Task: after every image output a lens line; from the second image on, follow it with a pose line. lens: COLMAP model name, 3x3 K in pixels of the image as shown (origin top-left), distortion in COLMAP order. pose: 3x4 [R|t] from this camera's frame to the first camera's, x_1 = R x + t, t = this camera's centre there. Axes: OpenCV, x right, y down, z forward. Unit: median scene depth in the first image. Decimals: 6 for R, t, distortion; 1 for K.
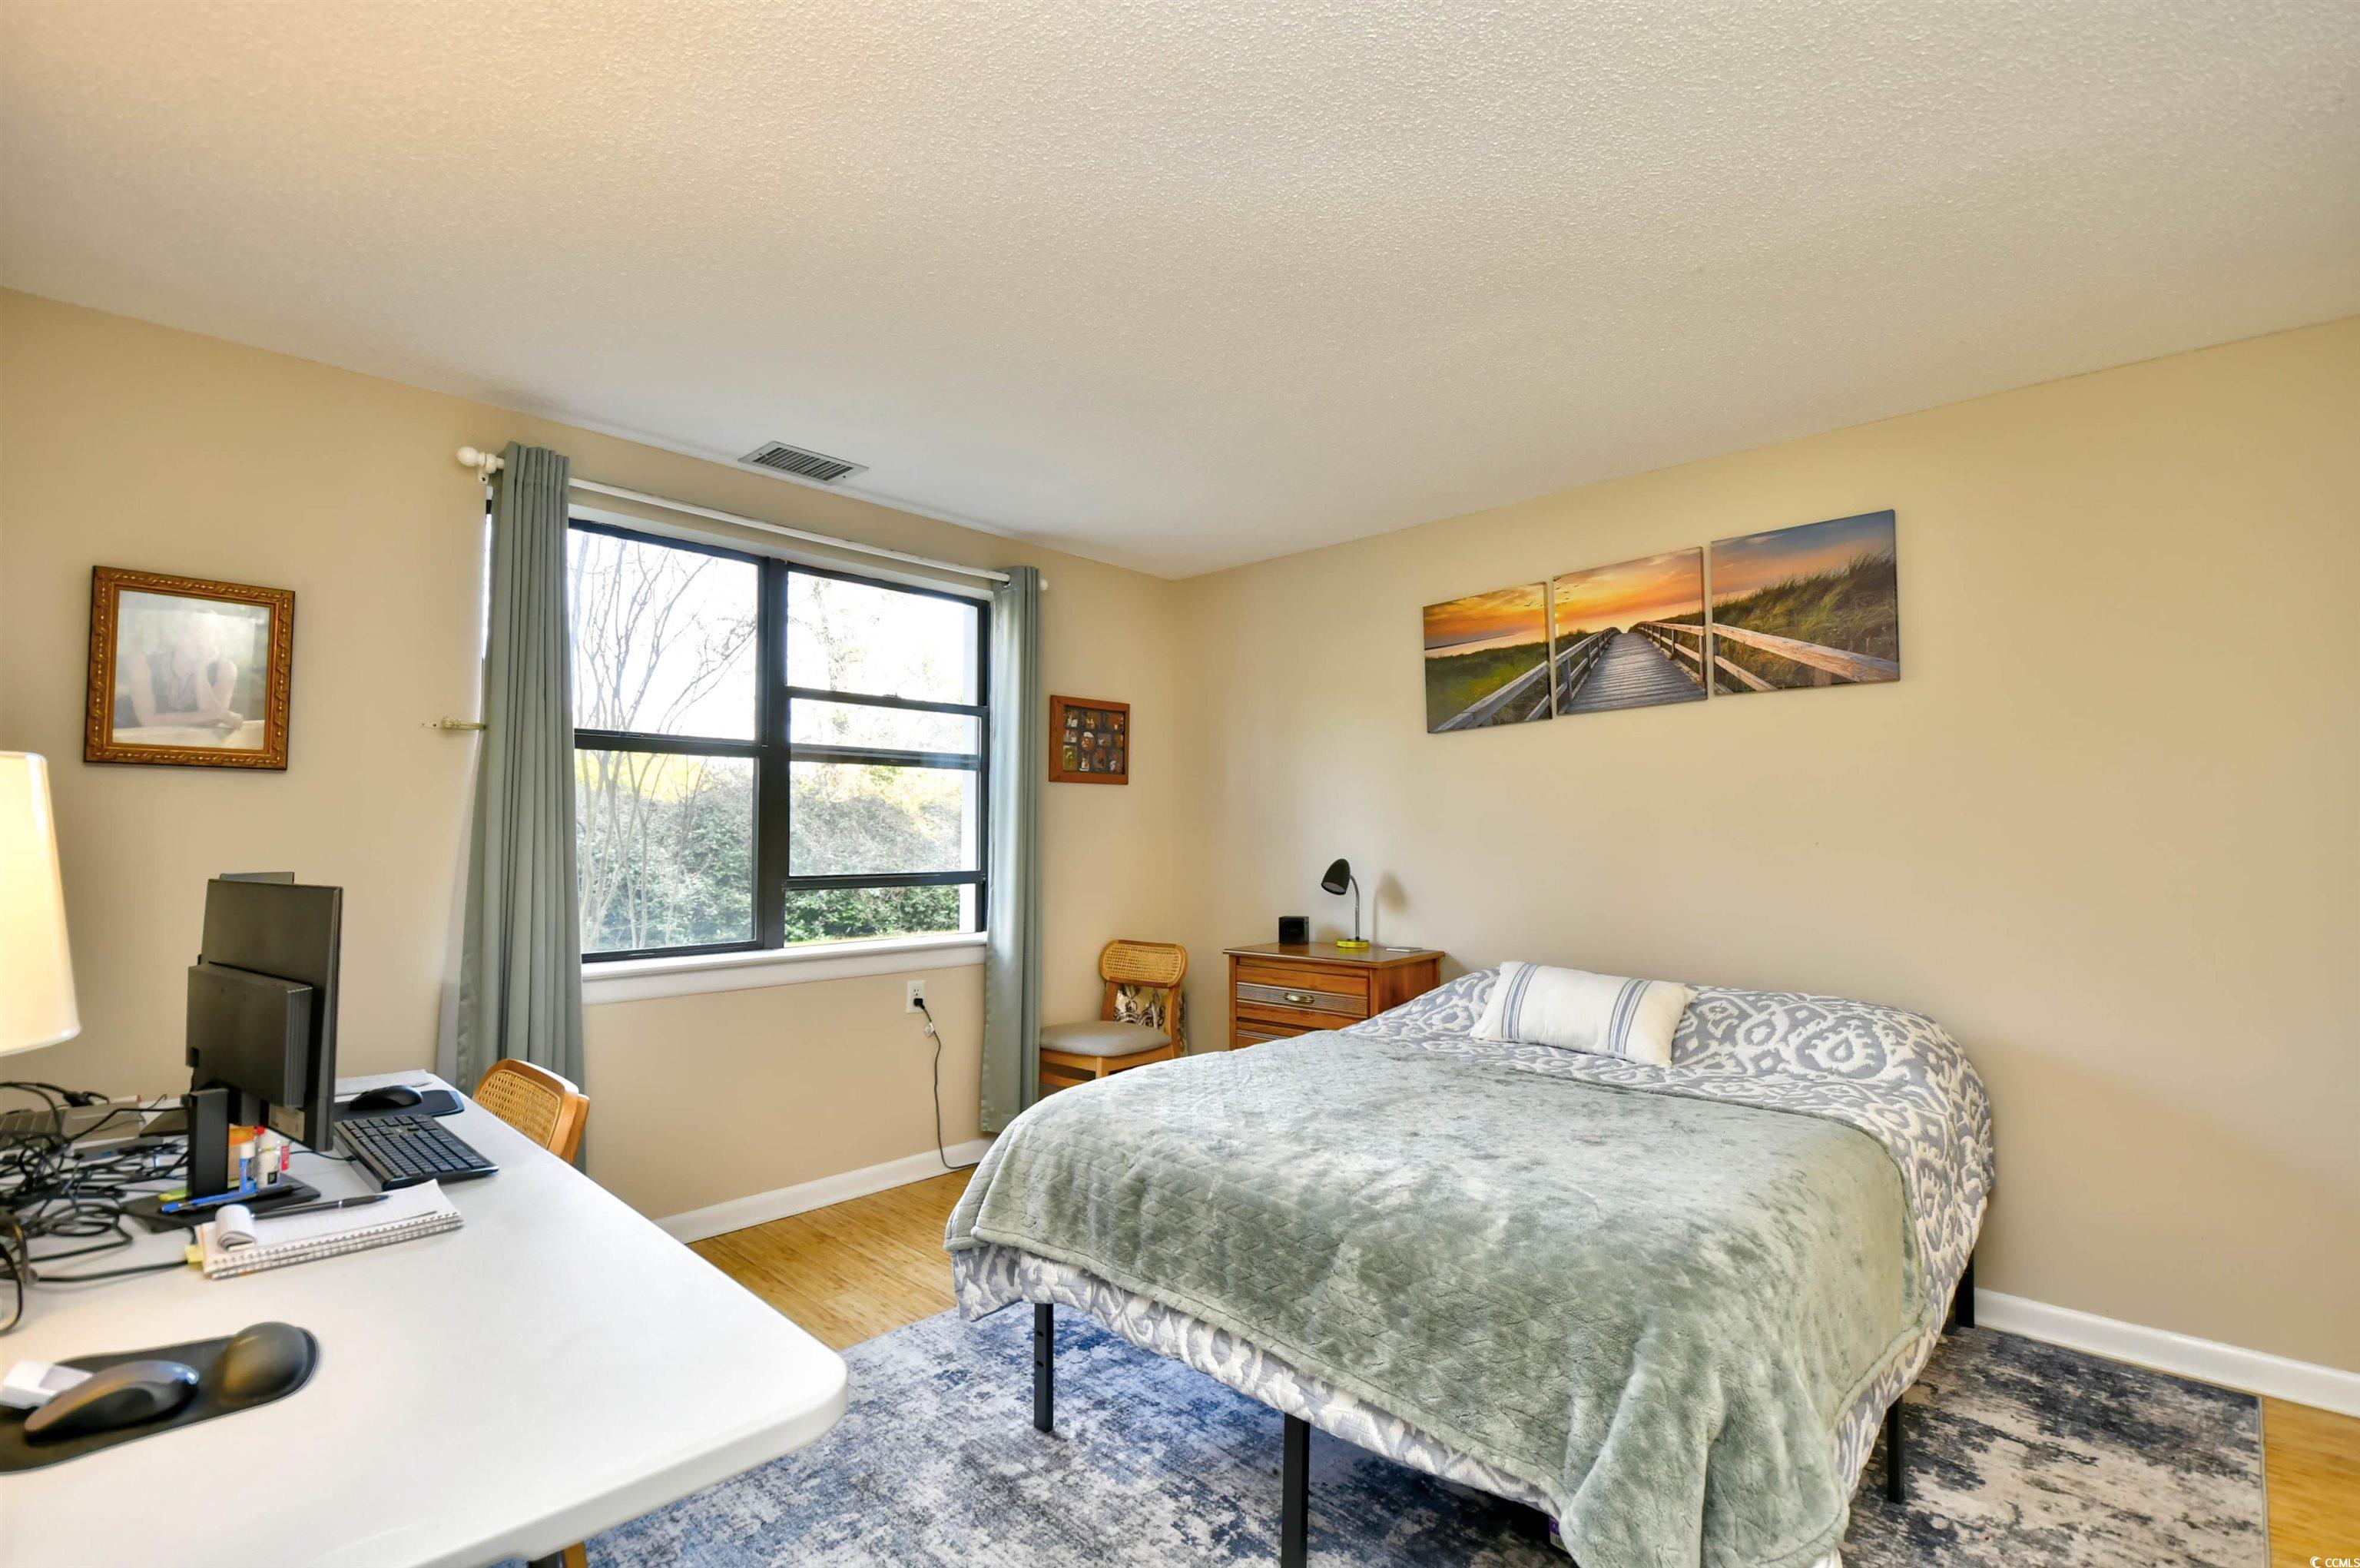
lens RADIAL K [[1057.8, 0, 1188.5], [0, 1057.8, 822.8], [0, 0, 1]] dist [0.015967, -0.023235]
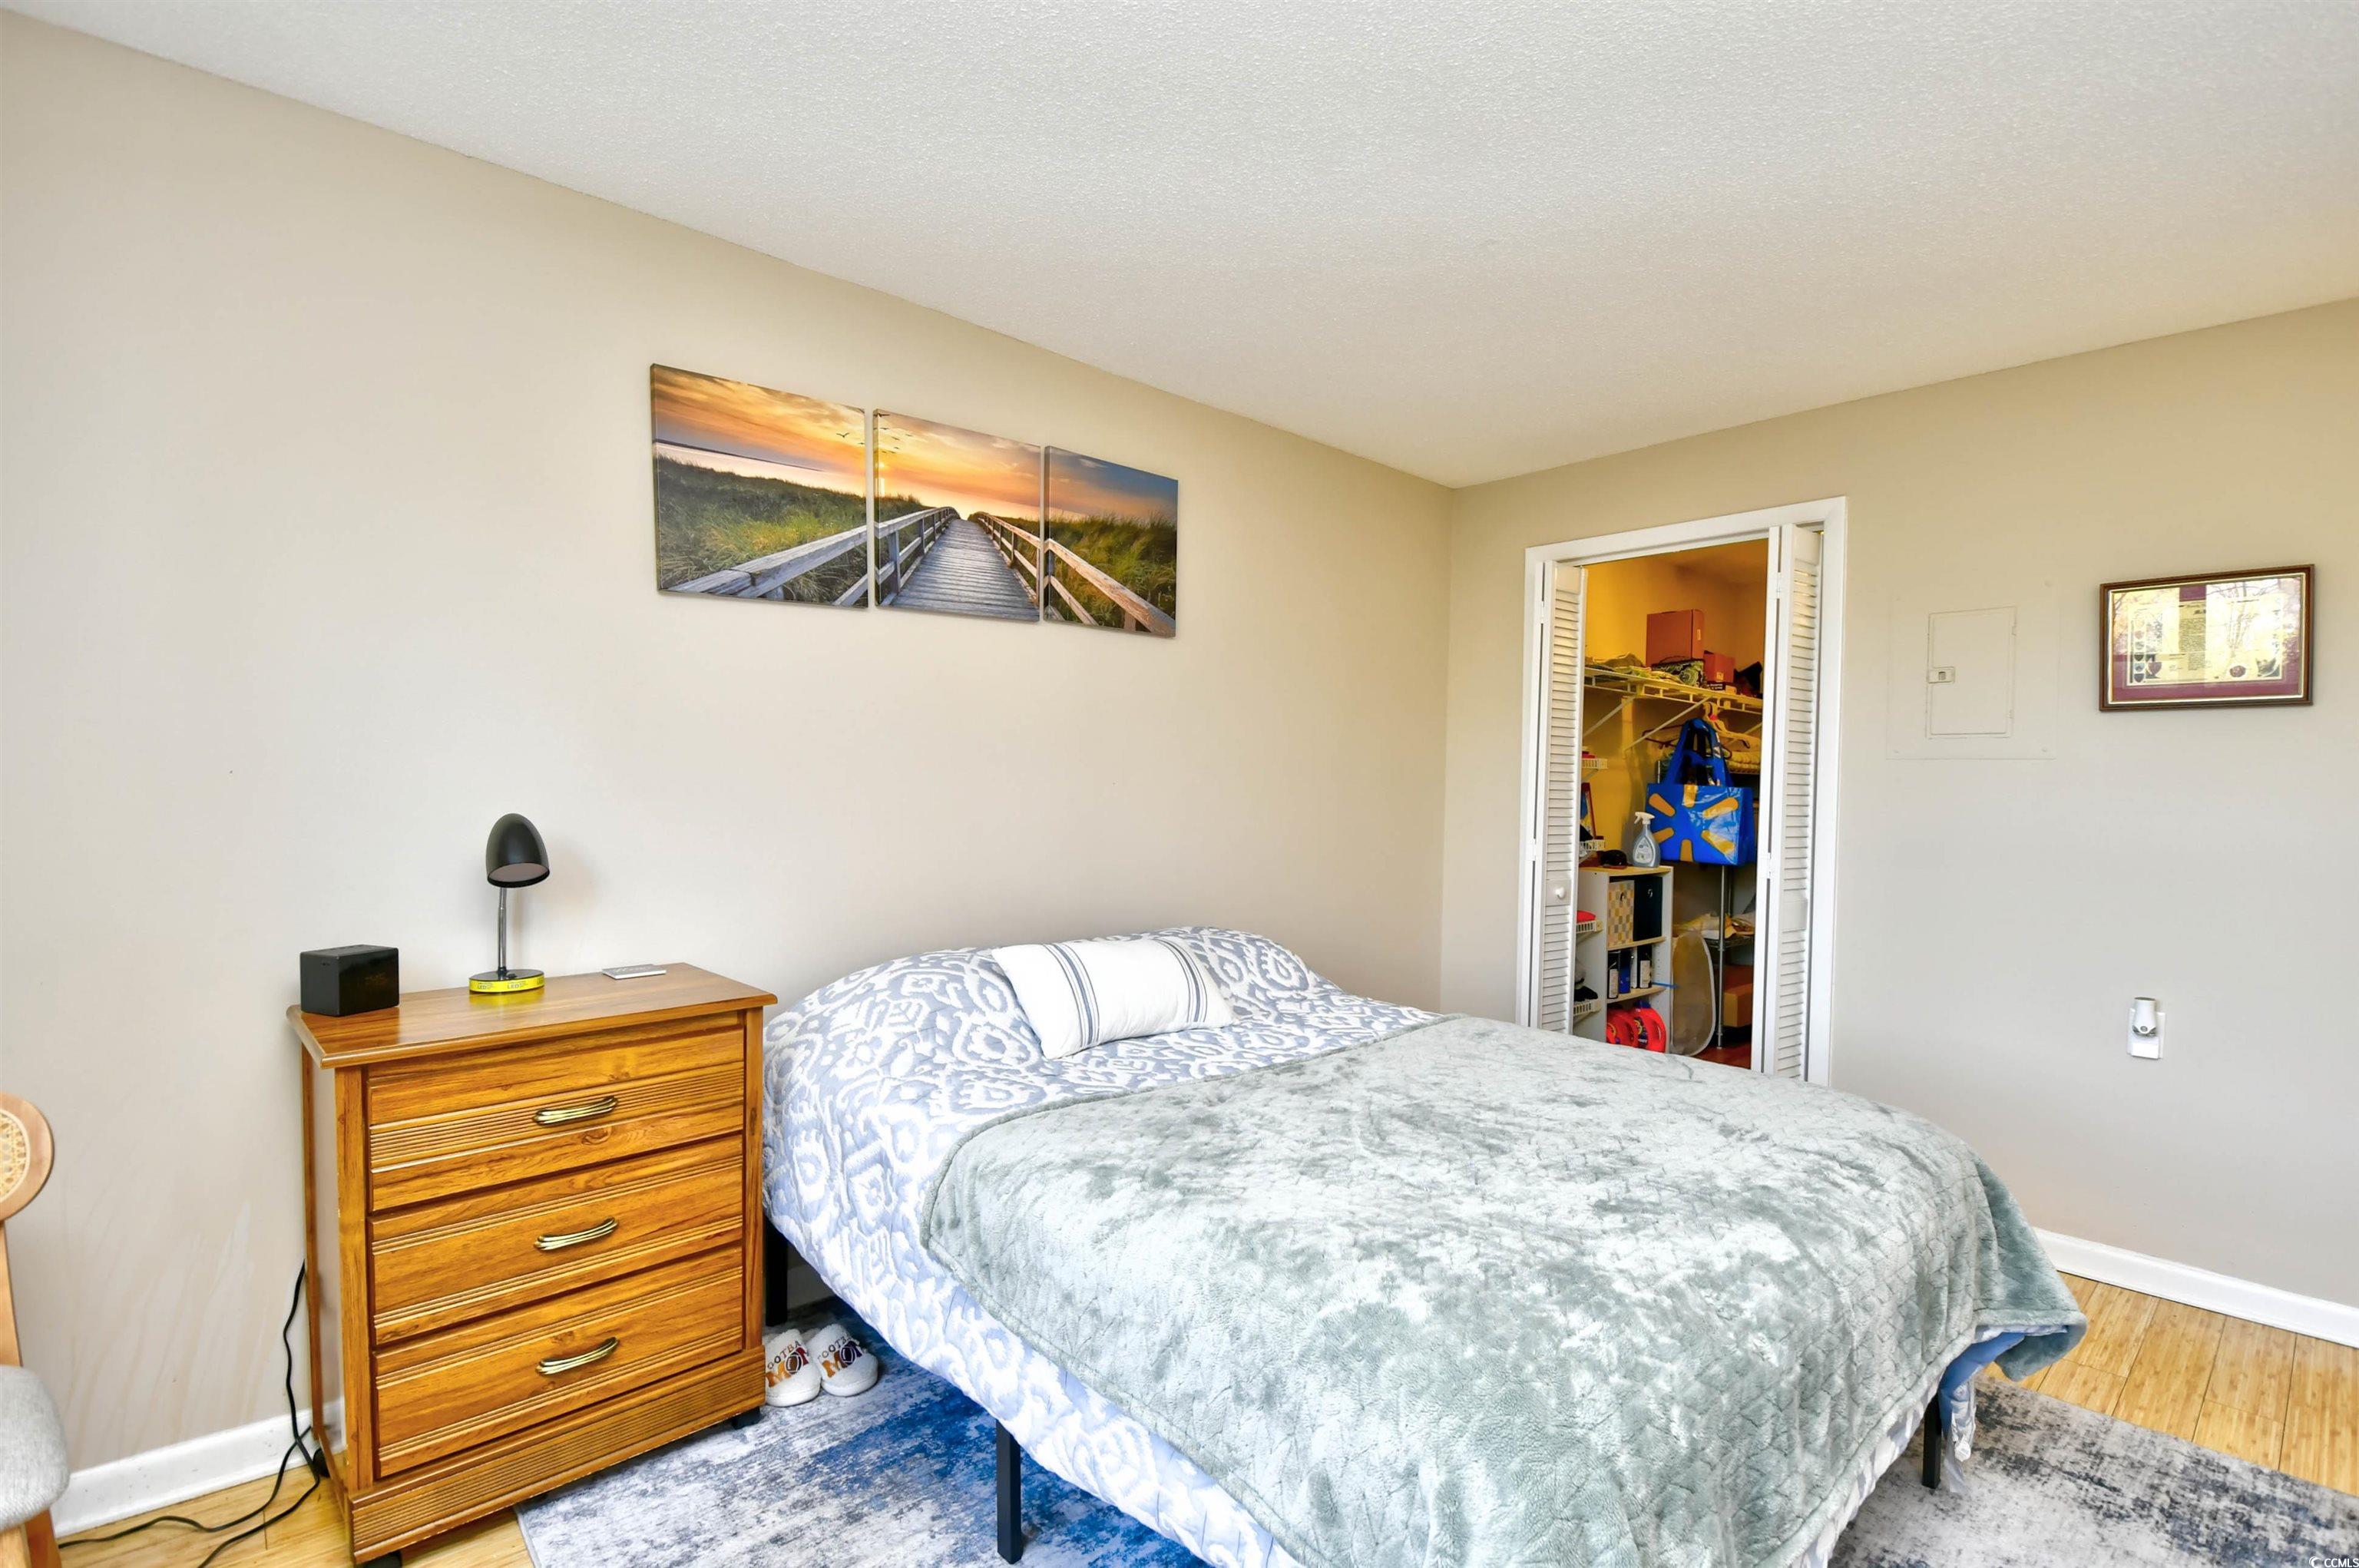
lens RADIAL K [[1045.9, 0, 1184.0], [0, 1045.9, 828.0], [0, 0, 1]] dist [0.010867, -0.023438]
pose [[0.065367, -0.049214, 0.996647, -0.372136], [-0.022831, 0.998448, 0.050801, 0.009018], [-0.997600, -0.026075, 0.064142, 0.772264]]
